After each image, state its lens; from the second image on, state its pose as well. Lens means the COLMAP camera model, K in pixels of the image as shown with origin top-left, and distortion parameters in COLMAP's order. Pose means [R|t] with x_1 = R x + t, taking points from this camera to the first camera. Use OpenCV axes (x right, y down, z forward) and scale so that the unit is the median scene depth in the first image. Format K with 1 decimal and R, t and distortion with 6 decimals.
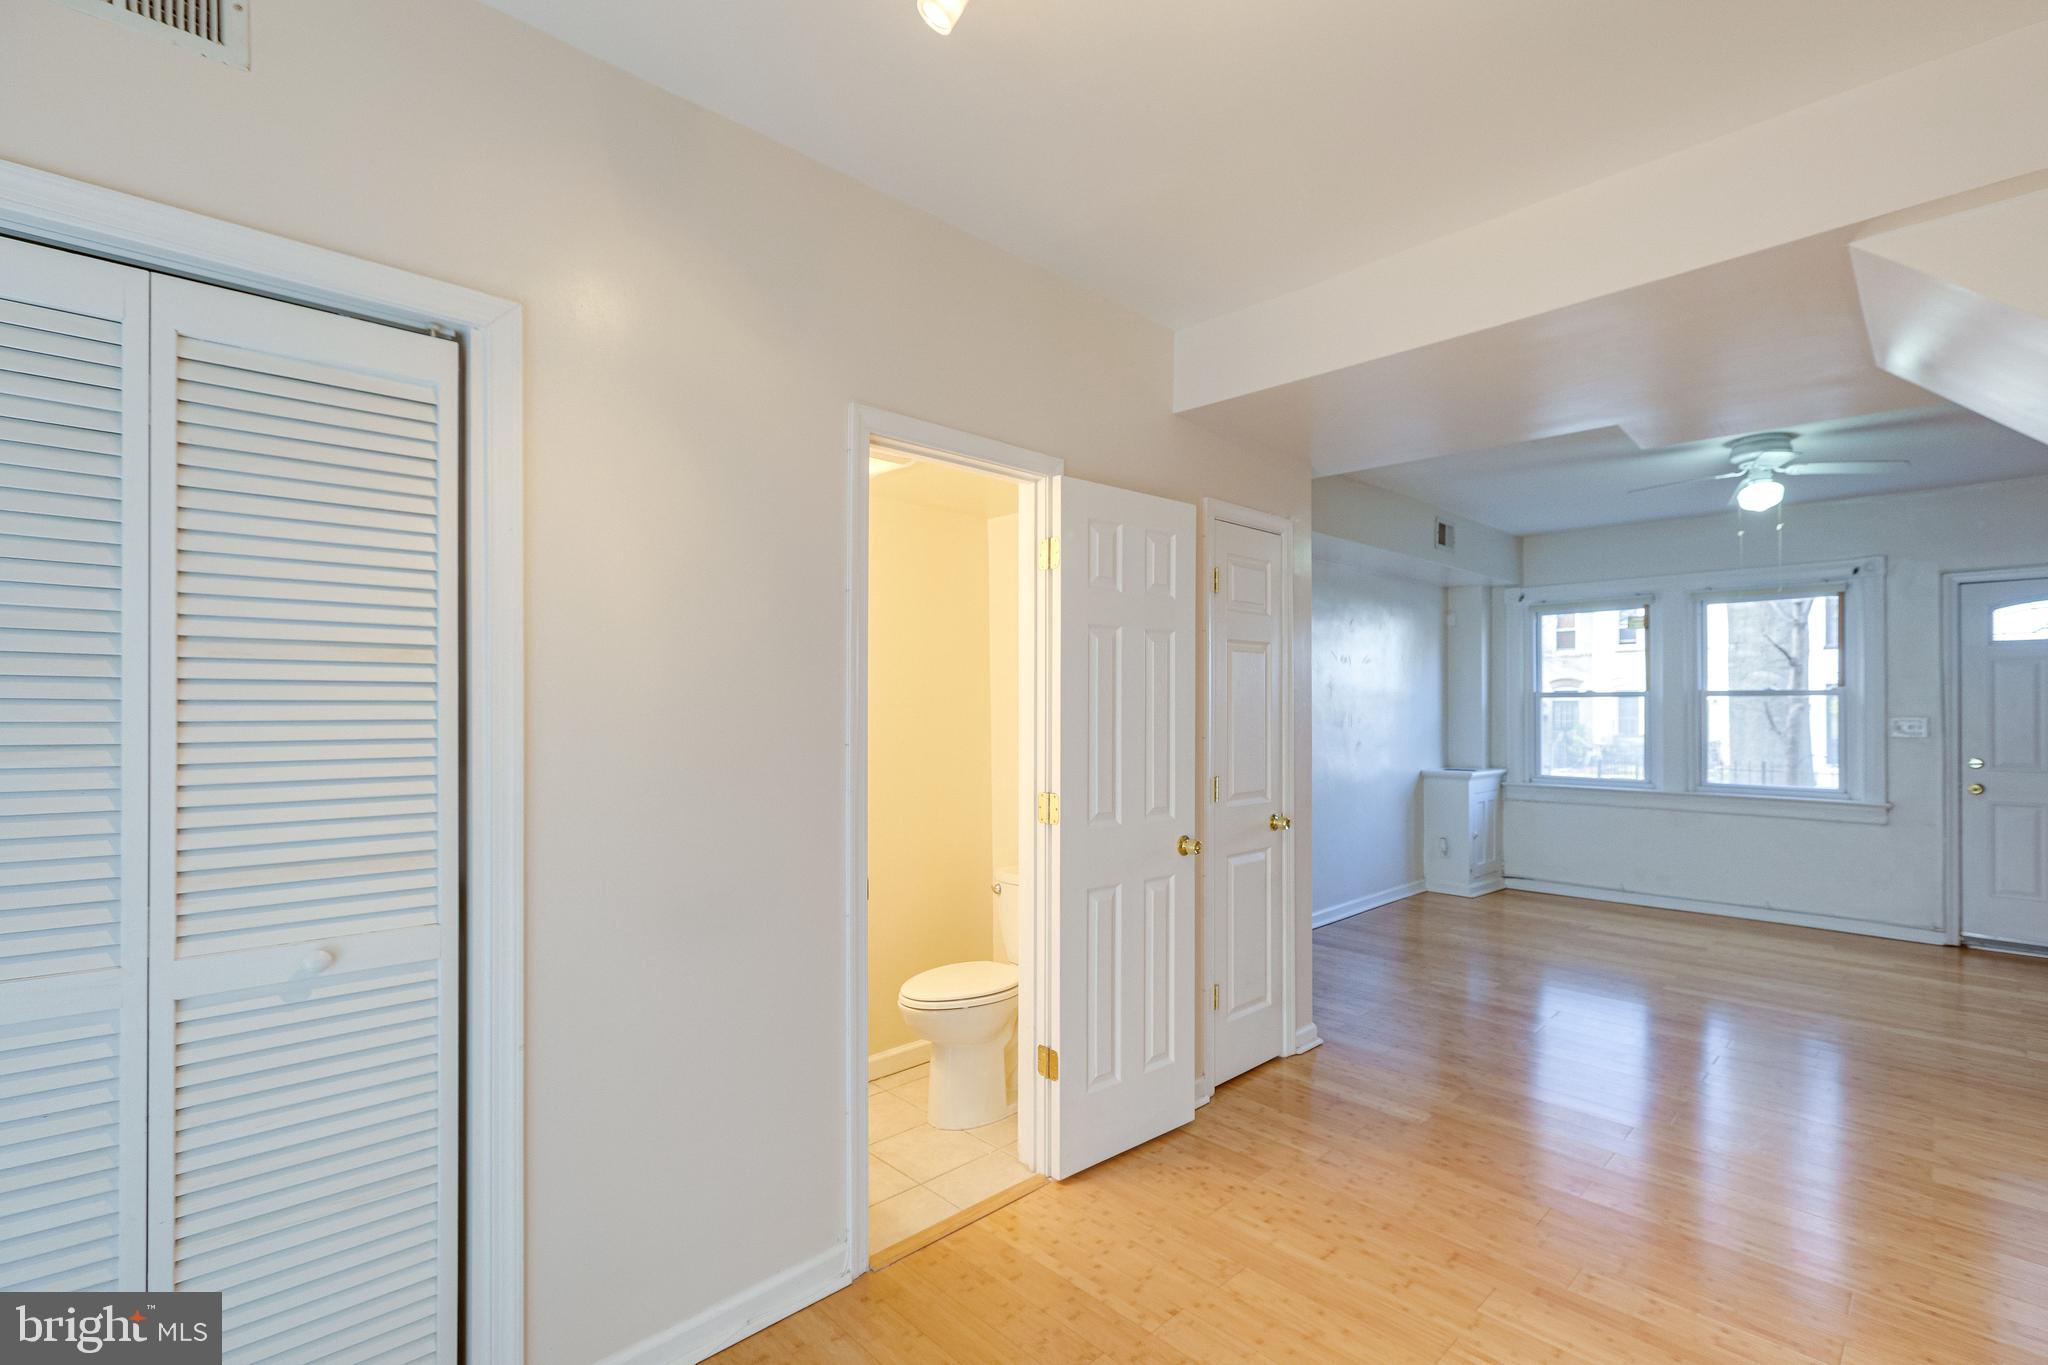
lens RADIAL K [[933.8, 0, 1024.5], [0, 933.8, 702.5], [0, 0, 1]] dist [-0.000904, 0.000955]
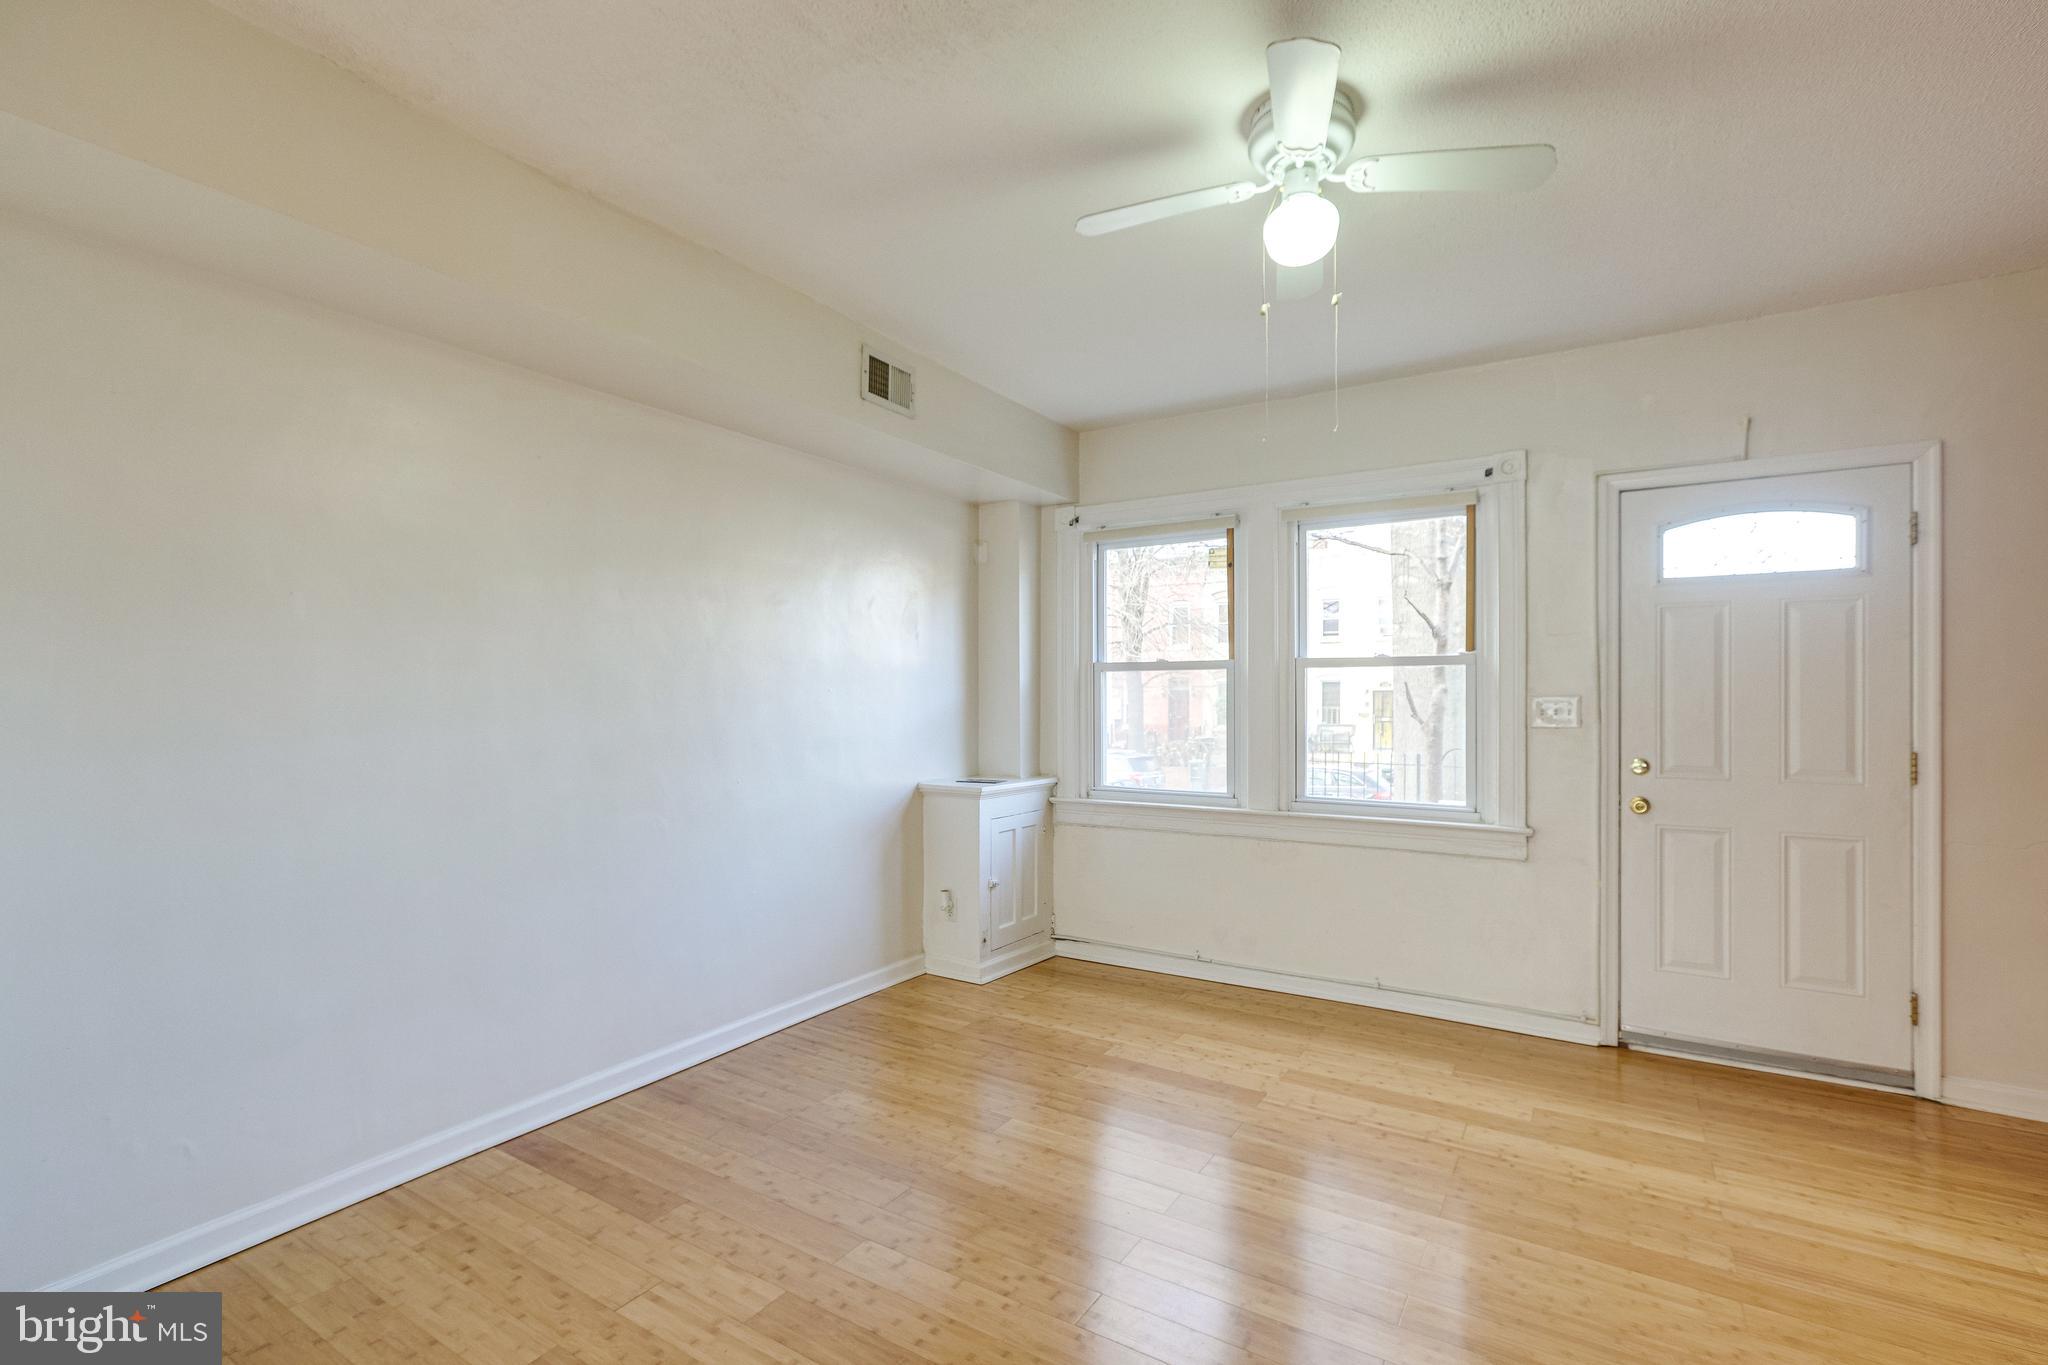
lens RADIAL K [[883.4, 0, 1070.8], [0, 883.4, 696.7], [0, 0, 1]] dist [-0.002884, -0.000039]
pose [[0.967816, 0.001190, 0.251656, 0.409711], [-0.001658, 0.999997, 0.001647, 0.013737], [-0.251653, -0.002011, 0.967815, 0.430926]]
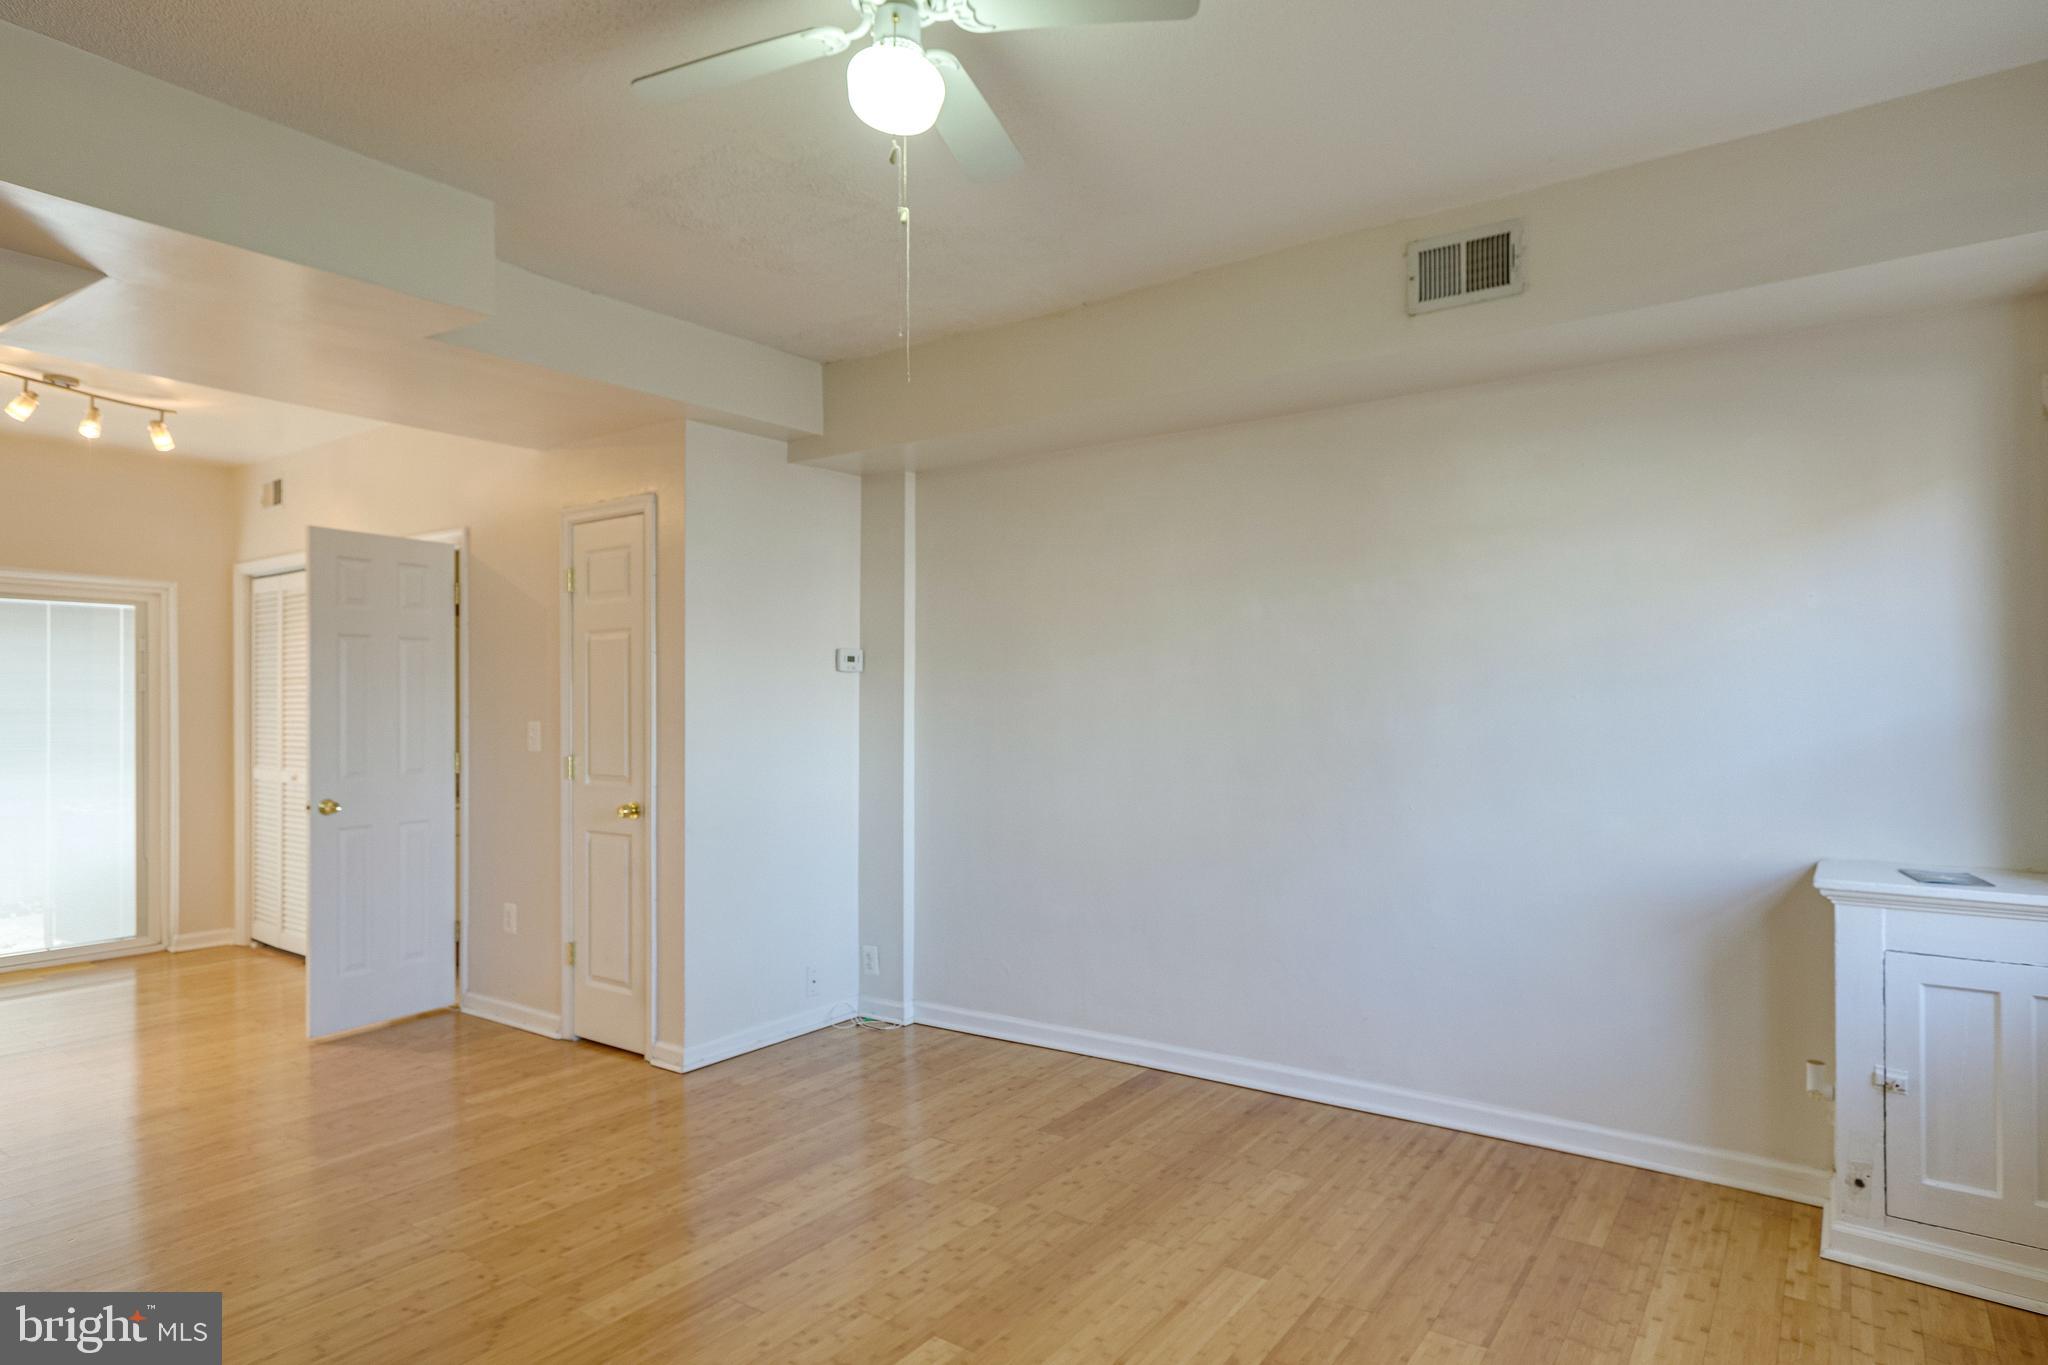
lens RADIAL K [[1131.6, 0, 1028.0], [0, 1131.6, 693.0], [0, 0, 1]] dist [0.007408, 0.002823]
pose [[0.198299, -0.012139, -0.980066, 0.979056], [0.007175, 0.999914, -0.010933, 0.013509], [0.980115, -0.004864, 0.198369, 0.748655]]
